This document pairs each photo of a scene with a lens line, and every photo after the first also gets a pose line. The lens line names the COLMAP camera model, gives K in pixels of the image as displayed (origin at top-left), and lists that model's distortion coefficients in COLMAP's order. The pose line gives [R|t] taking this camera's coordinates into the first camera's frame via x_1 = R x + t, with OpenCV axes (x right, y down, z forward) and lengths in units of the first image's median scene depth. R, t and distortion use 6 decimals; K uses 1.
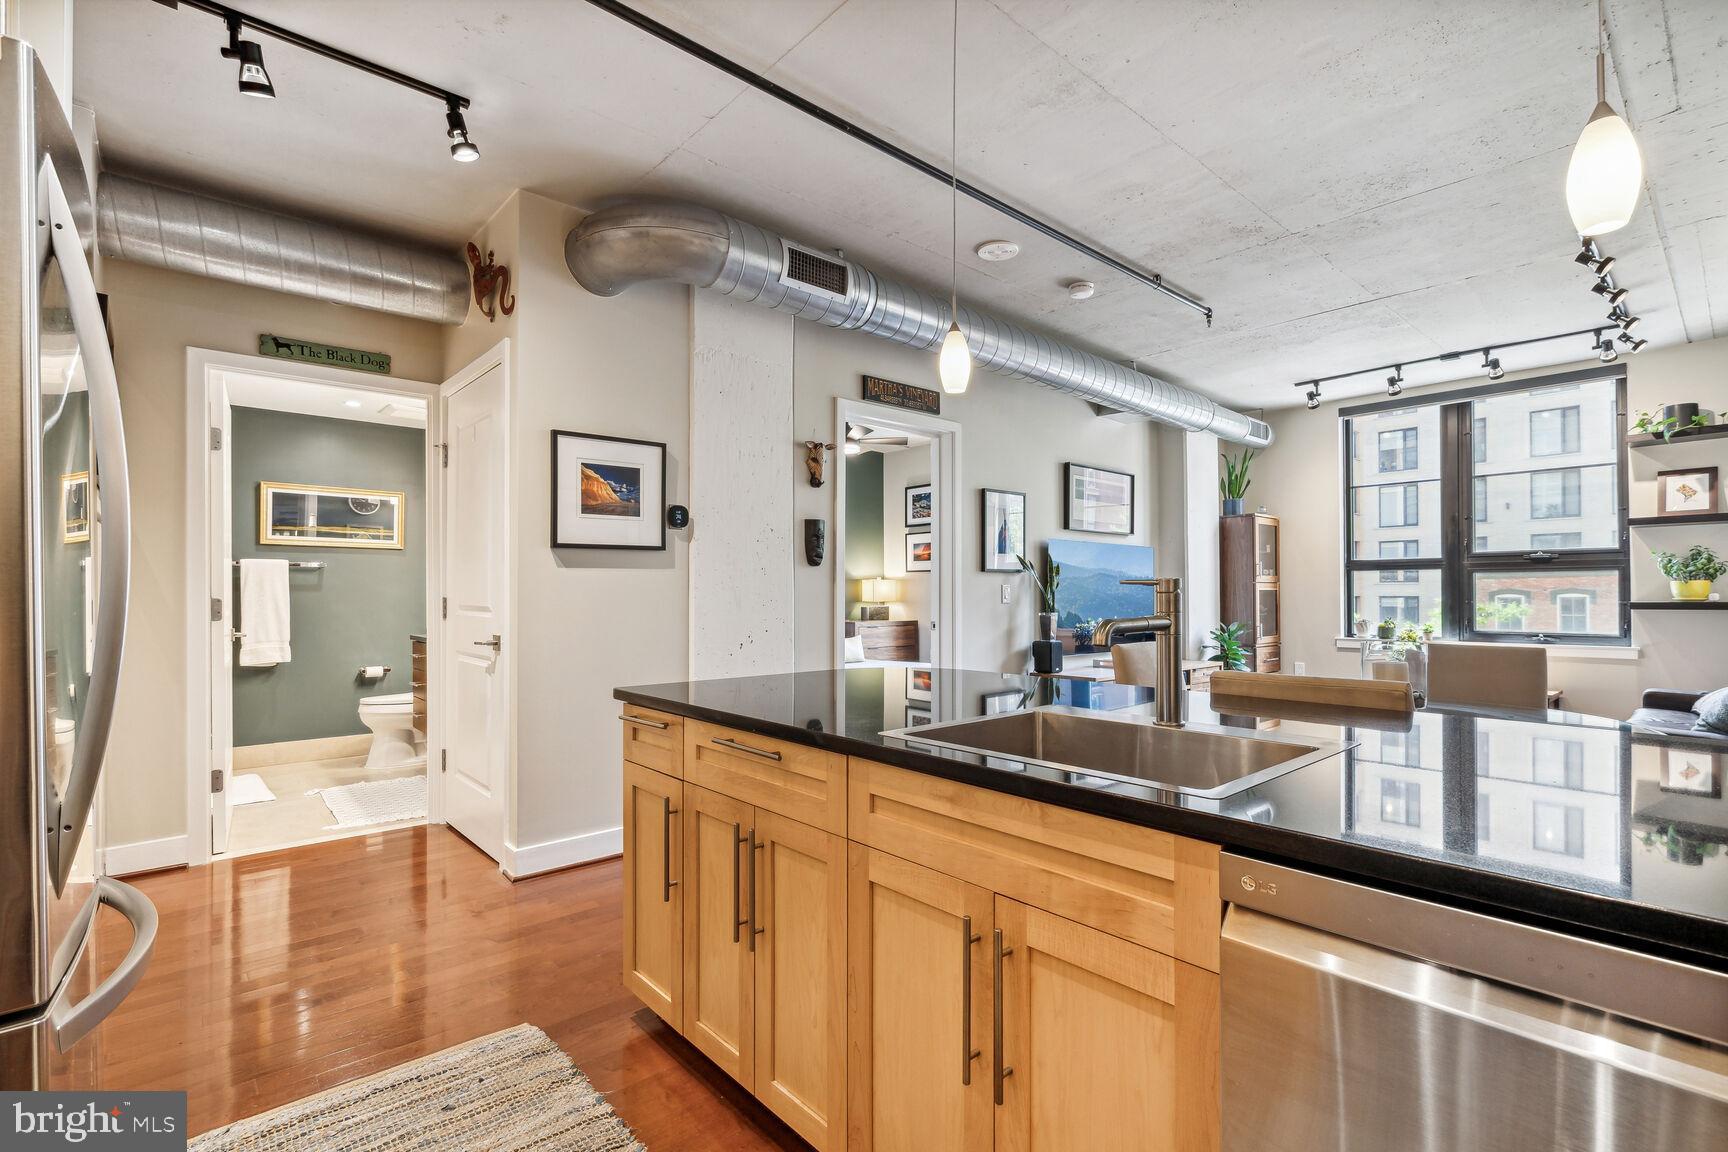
lens RADIAL K [[790.5, 0, 862.5], [0, 790.5, 586.2], [0, 0, 1]] dist [-0.001815, -0.000198]
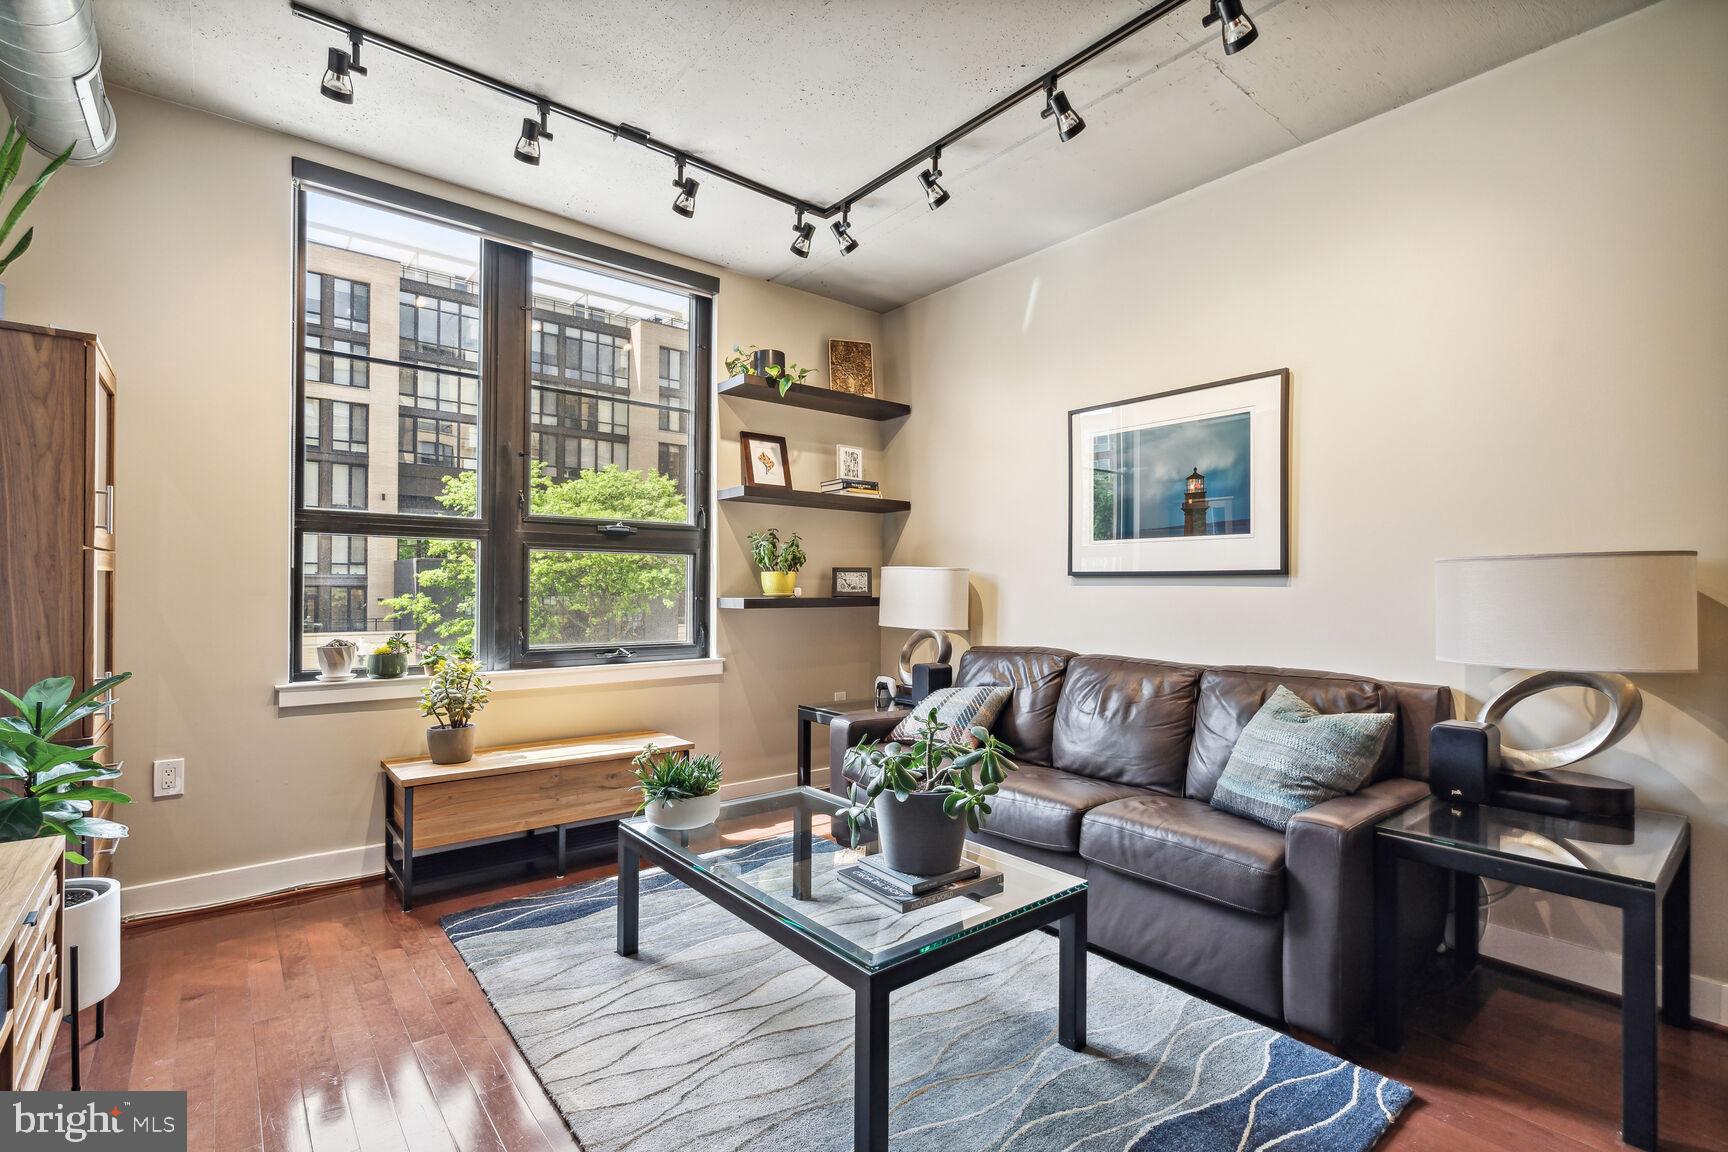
lens RADIAL K [[791.6, 0, 860.5], [0, 791.6, 587.2], [0, 0, 1]] dist [-0.005192, 0.001432]
pose [[0.038179, 0.001931, 0.999269, 0.228060], [-0.018536, 0.999827, -0.001223, 0.007630], [-0.999099, -0.018476, 0.038208, 0.836735]]
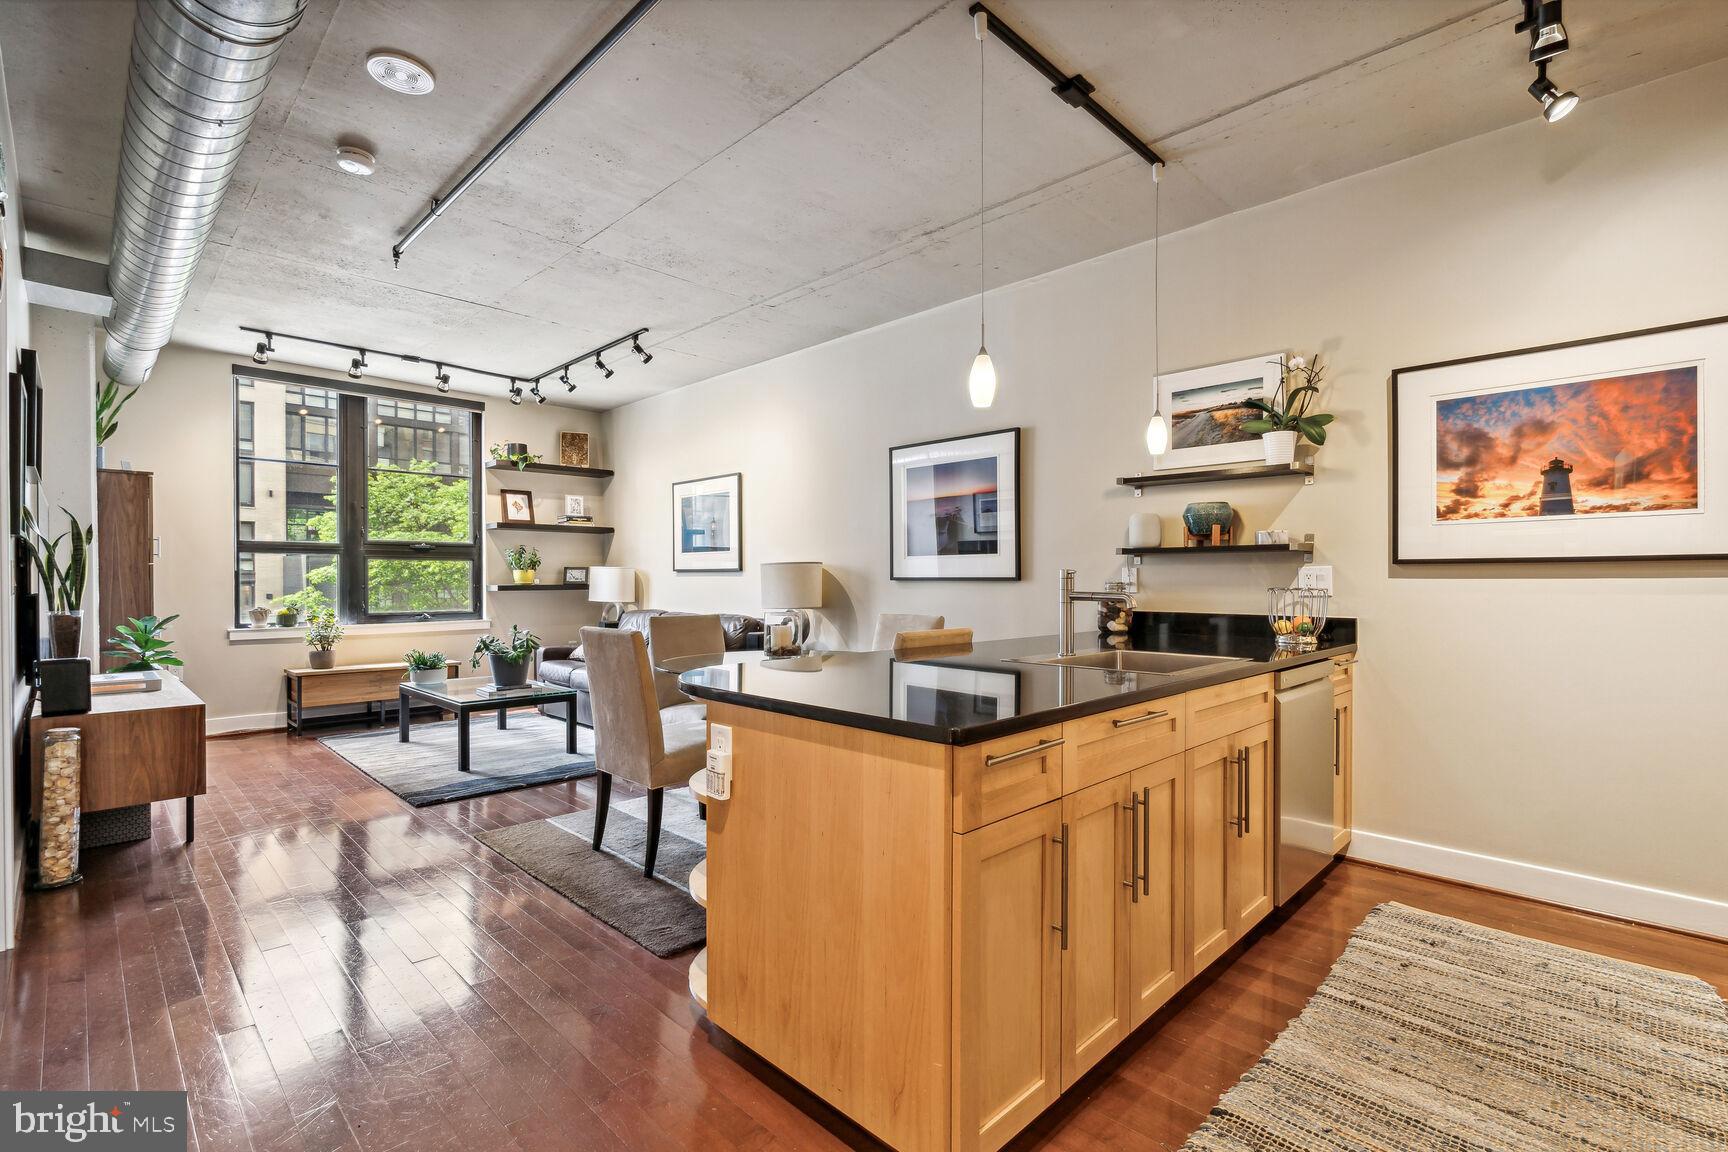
lens RADIAL K [[790.5, 0, 862.5], [0, 790.5, 586.2], [0, 0, 1]] dist [-0.001815, -0.000198]
pose [[-0.062482, -0.007079, 0.998021, -0.380449], [-0.010501, 0.999924, 0.006435, 0.006027], [-0.997991, -0.010078, -0.062552, 0.456273]]
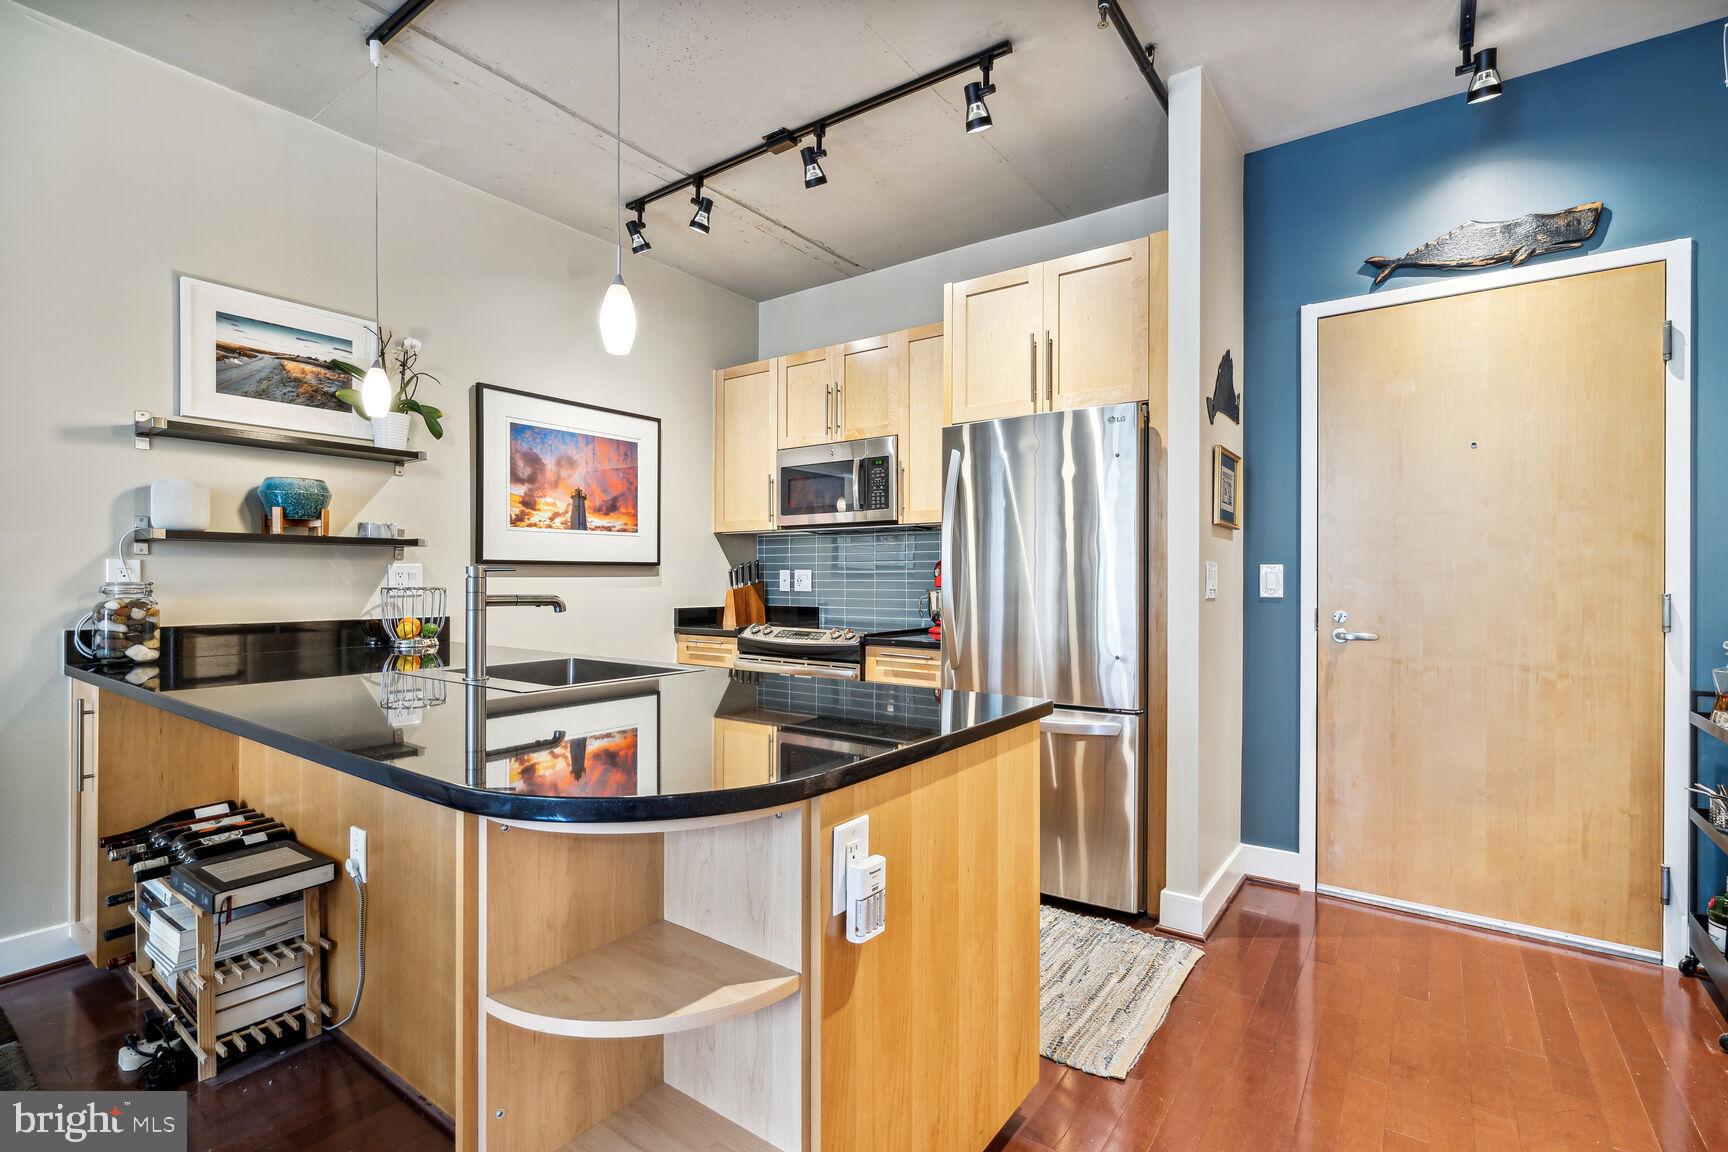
lens RADIAL K [[798.5, 0, 859.9], [0, 798.5, 574.4], [0, 0, 1]] dist [-0.000310, -0.000252]
pose [[-0.976629, -0.004171, -0.214892, 0.006128], [-0.001831, 0.999937, -0.011087, 0.004198], [0.214924, -0.010434, -0.976575, 0.700820]]
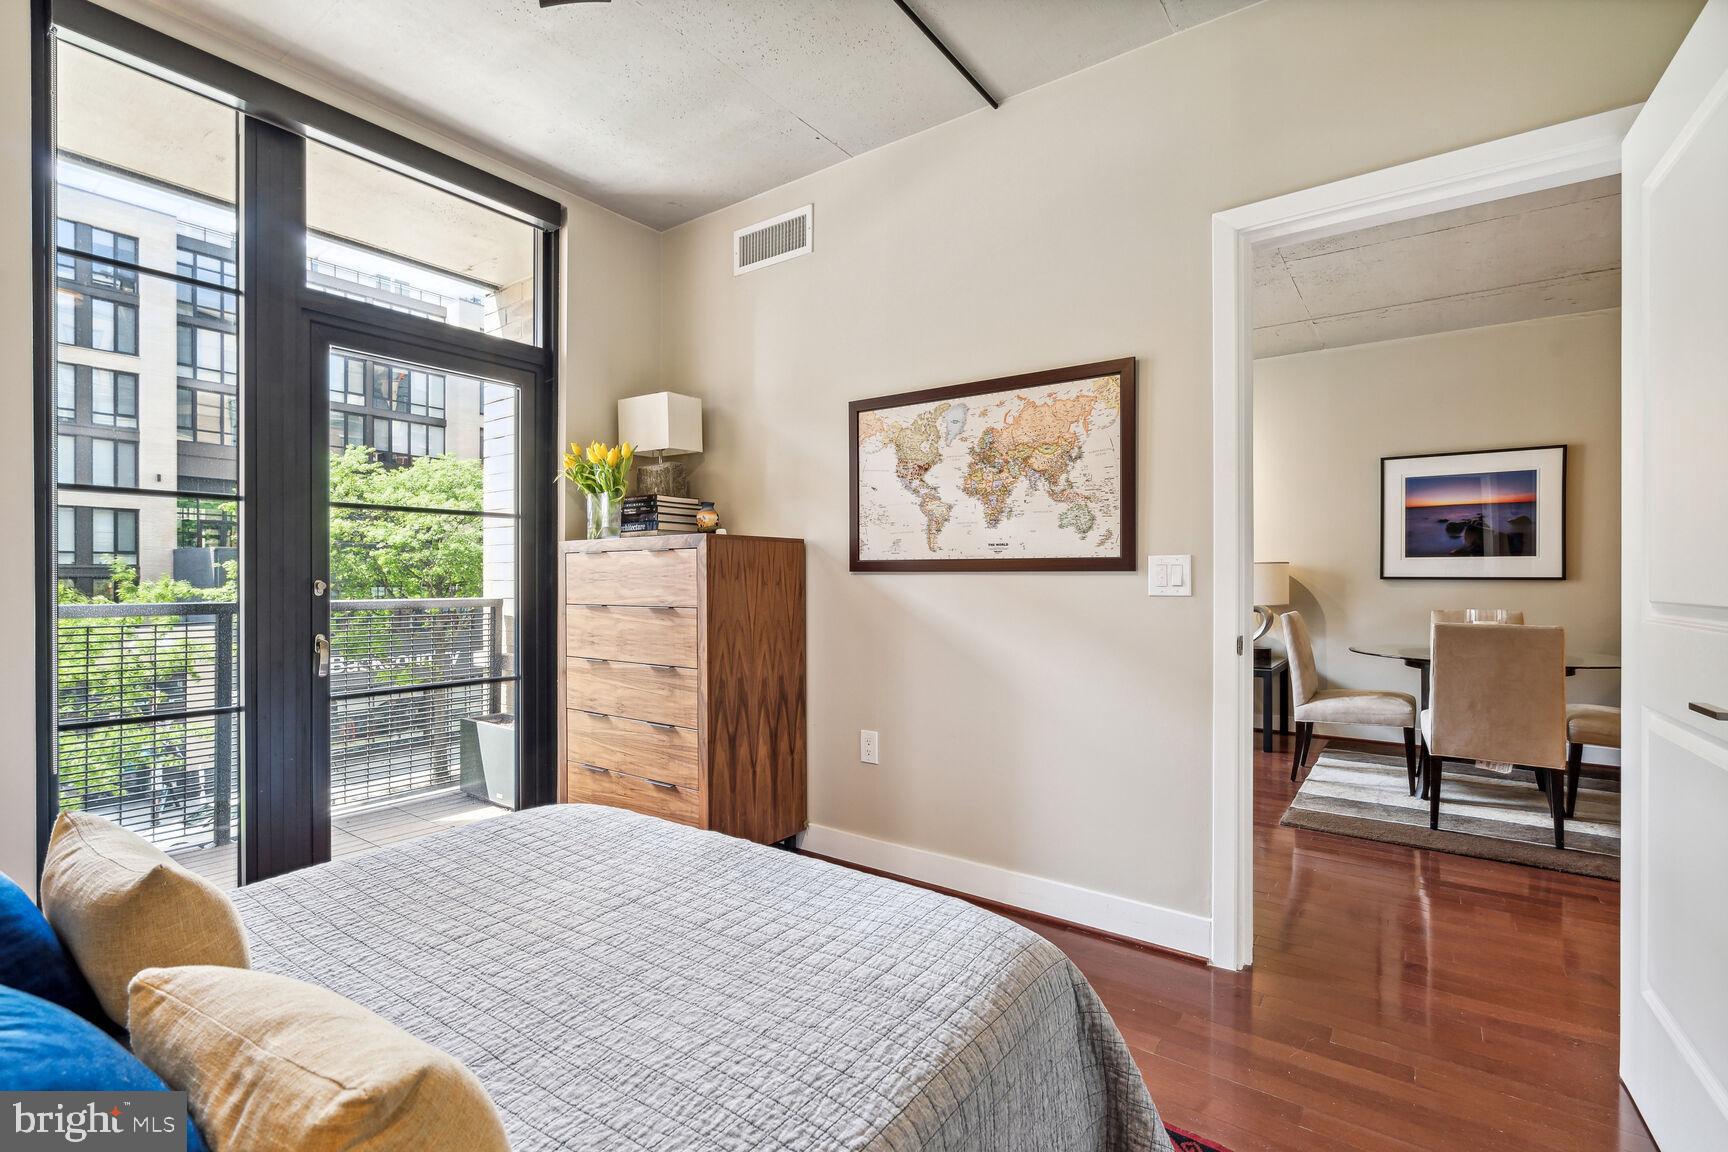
lens RADIAL K [[790.5, 0, 862.5], [0, 790.5, 586.2], [0, 0, 1]] dist [-0.001815, -0.000198]
pose [[-0.215944, -0.010329, 0.976351, -0.296754], [-0.013166, 0.999884, 0.007666, 0.014381], [-0.976317, -0.011199, -0.216055, 1.241500]]
